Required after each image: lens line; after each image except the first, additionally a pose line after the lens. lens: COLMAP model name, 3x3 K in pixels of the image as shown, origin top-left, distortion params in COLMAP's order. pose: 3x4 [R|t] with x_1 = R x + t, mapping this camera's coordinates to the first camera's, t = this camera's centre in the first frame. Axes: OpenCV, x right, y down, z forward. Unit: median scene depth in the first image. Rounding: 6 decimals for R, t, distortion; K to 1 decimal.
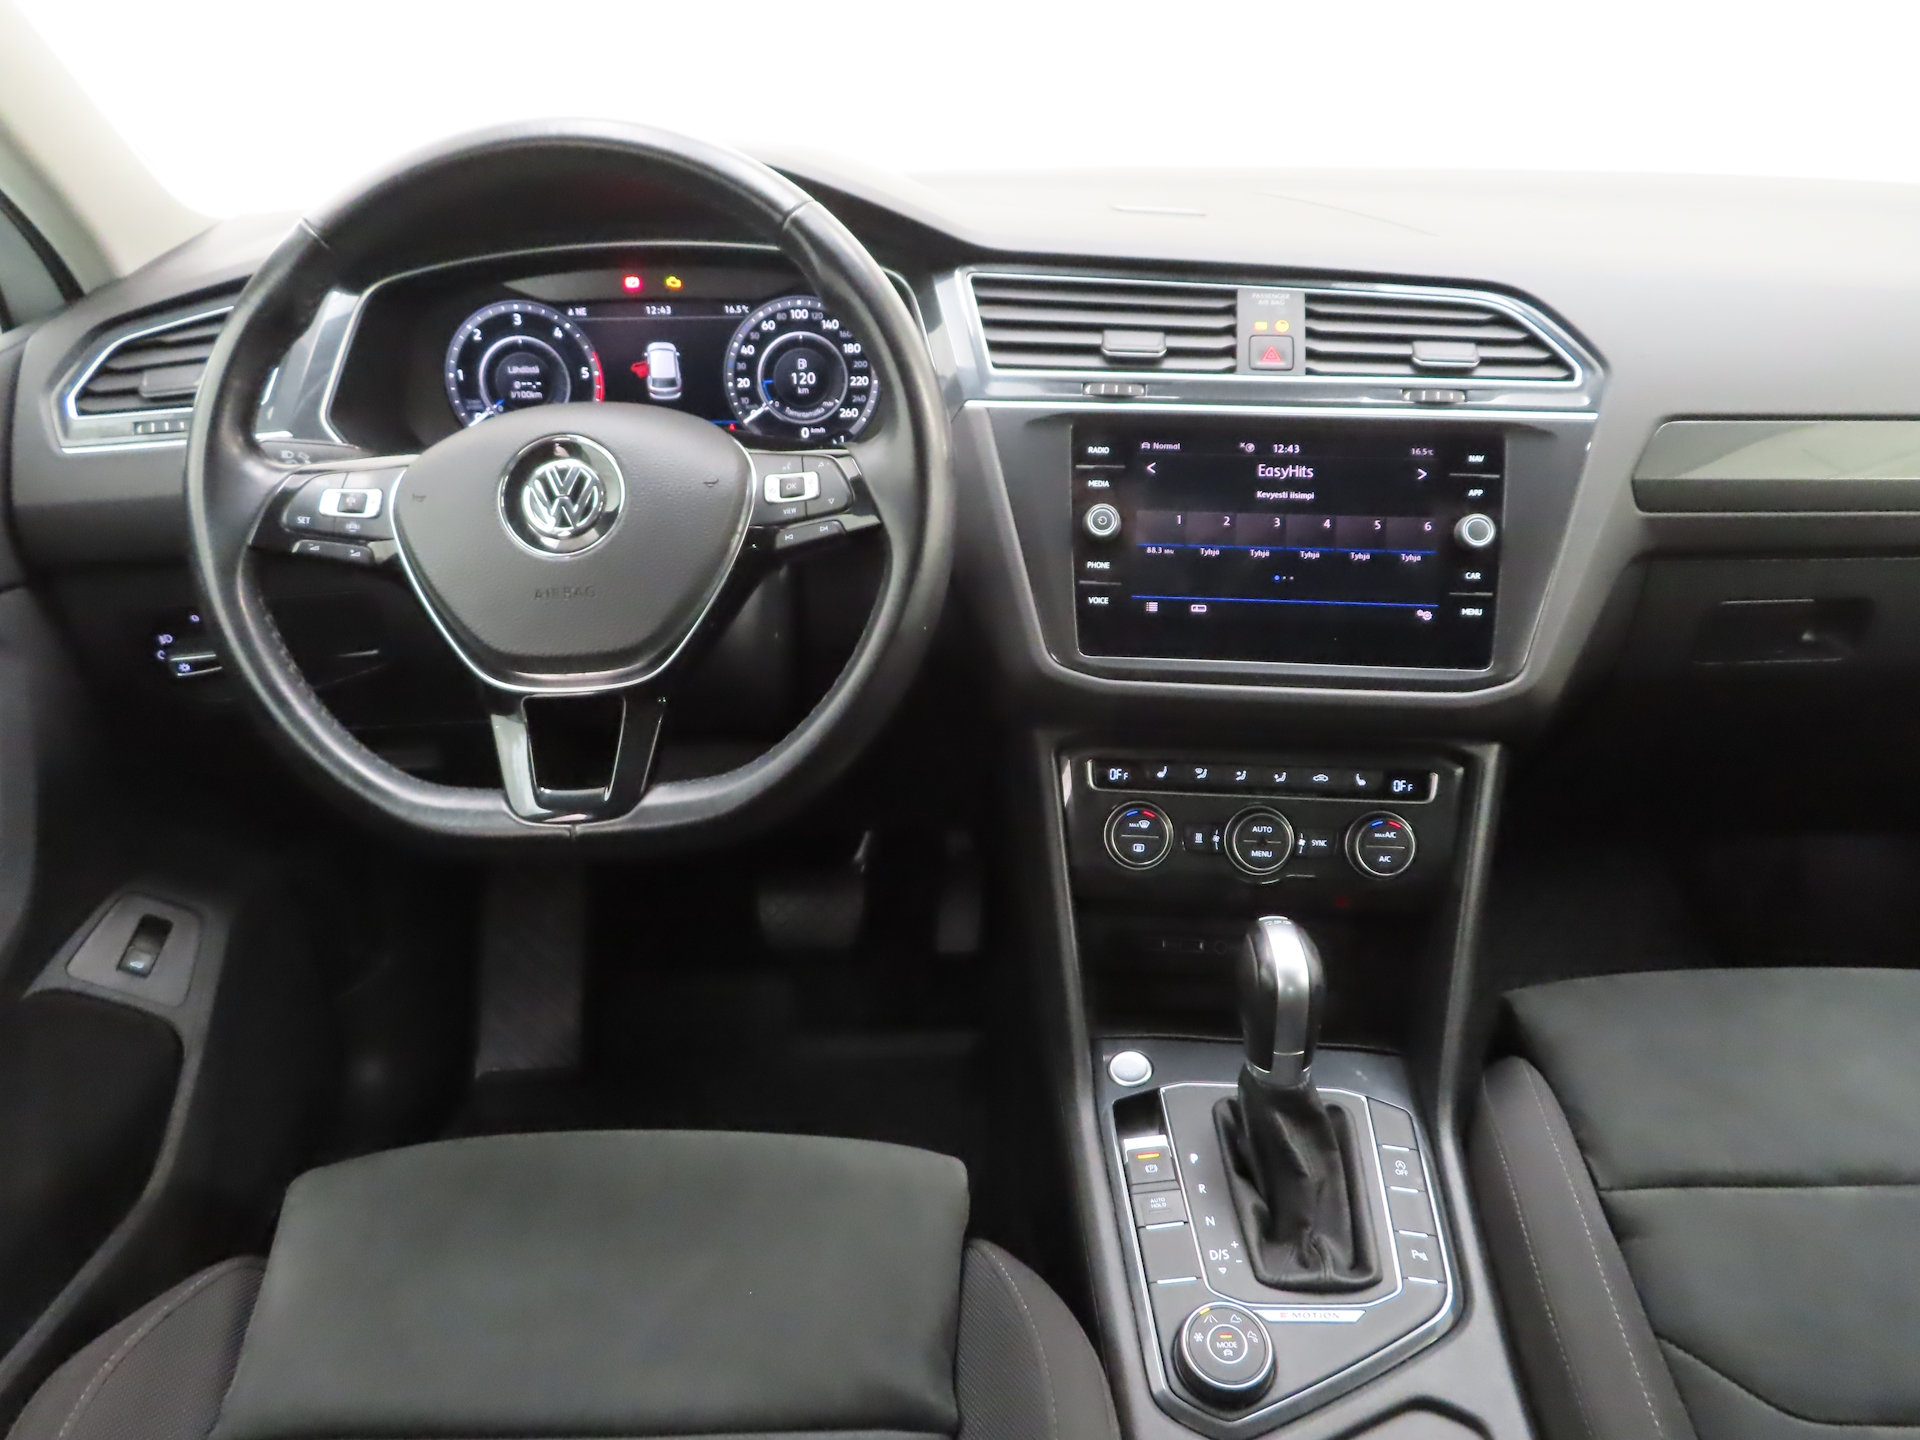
lens RADIAL K [[1335.5, 0, 960.0], [0, 1335.5, 720.0], [0, 0, 1]] dist [-0.006493, -0.004415]
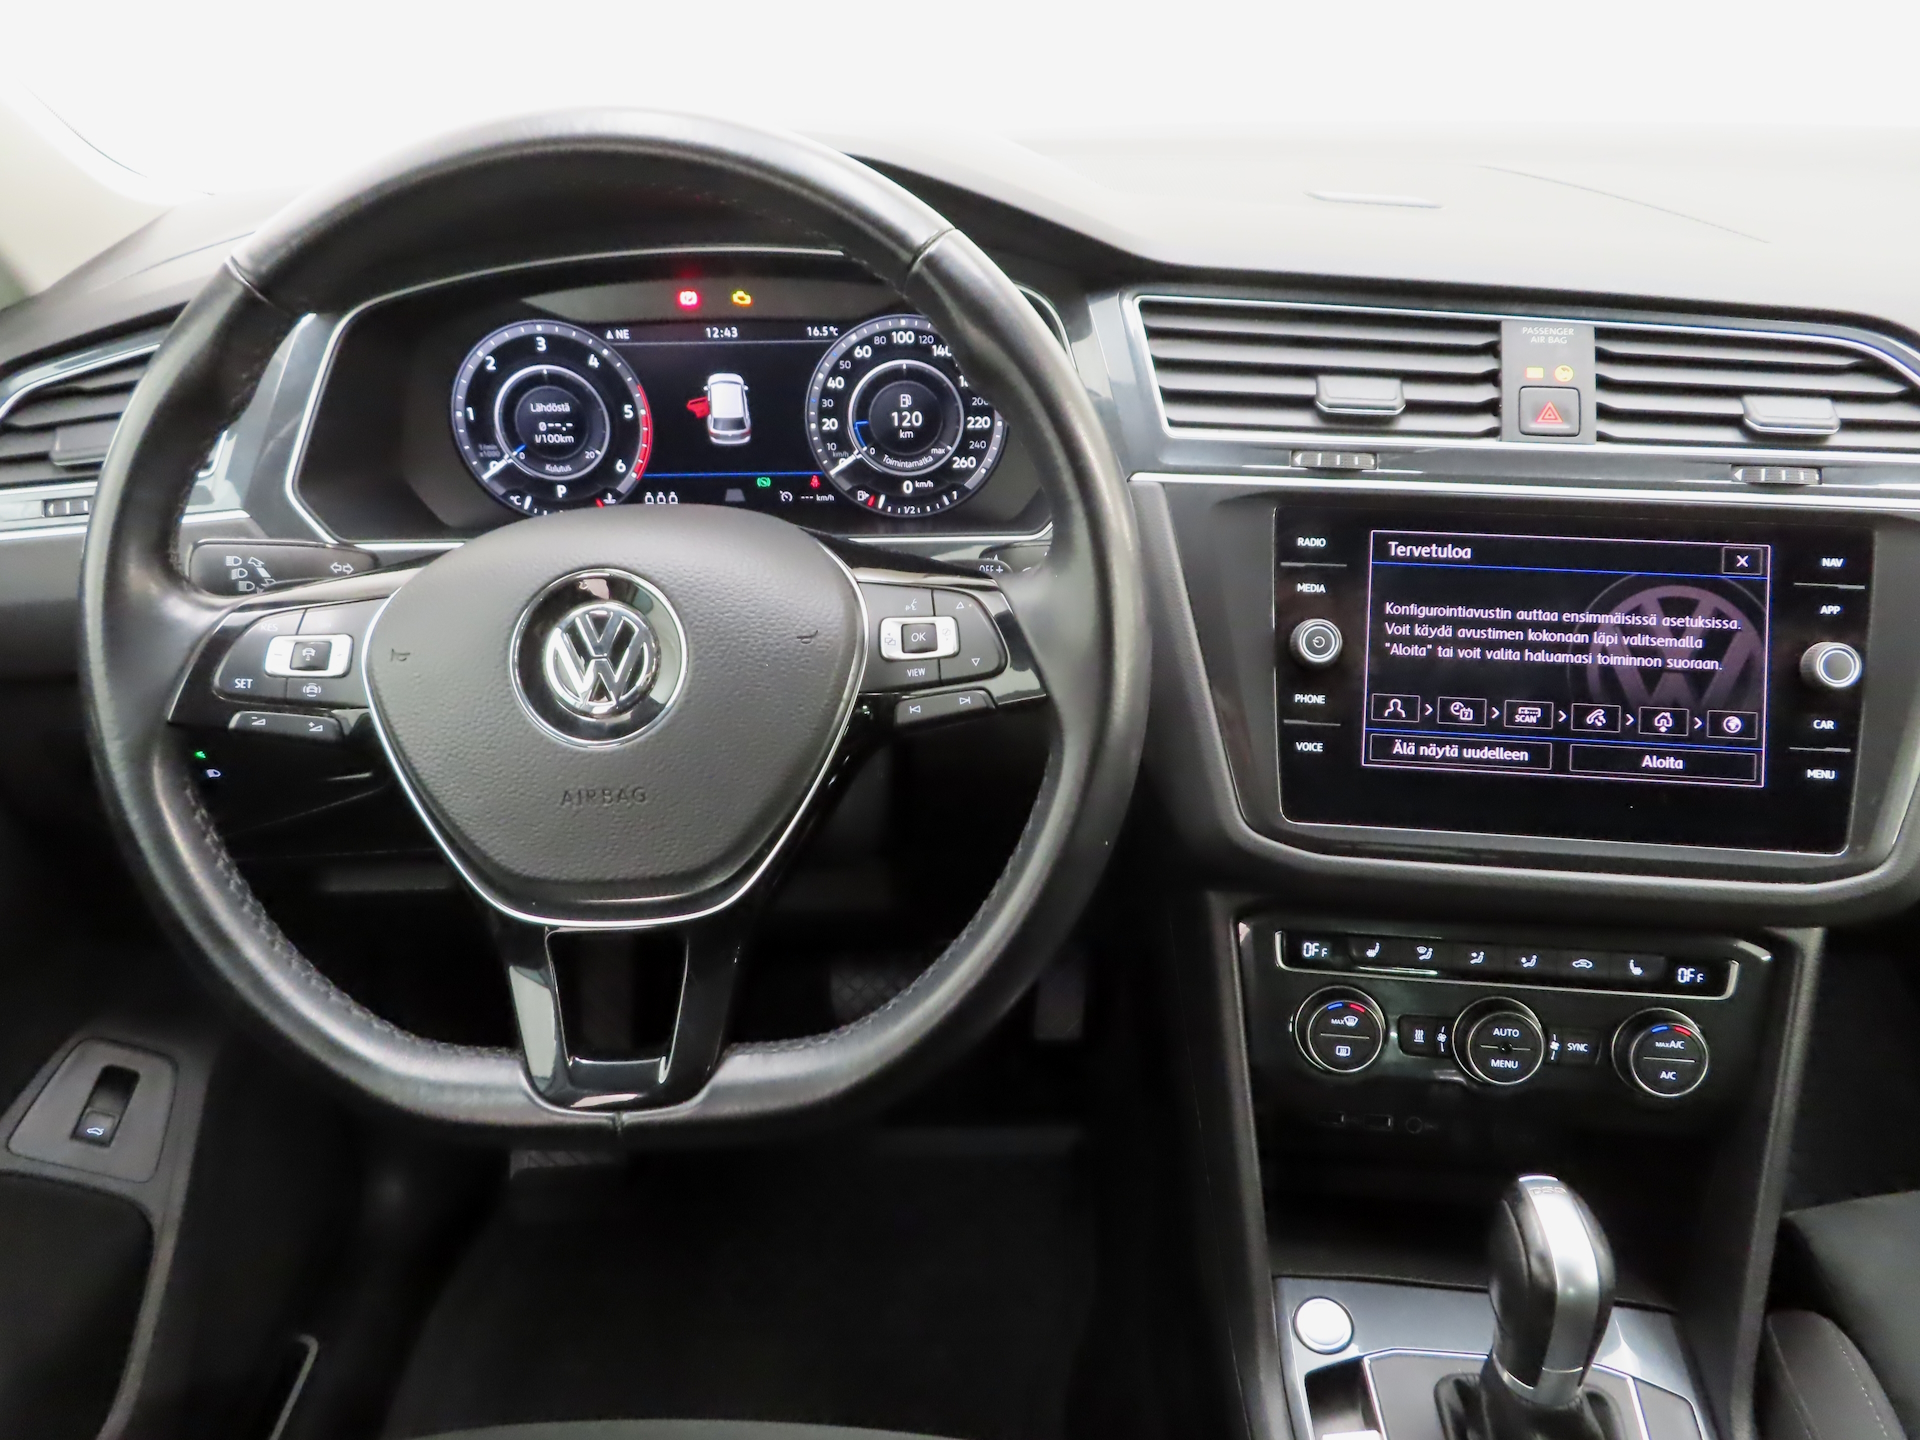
lens RADIAL K [[1335.5, 0, 960.0], [0, 1335.5, 720.0], [0, 0, 1]] dist [-0.006493, -0.004415]
pose [[0.999495, 0.010554, -0.029960, -0.068832], [-0.008601, 0.997876, 0.064568, -0.147810], [0.030578, -0.064278, 0.997463, 0.240190]]
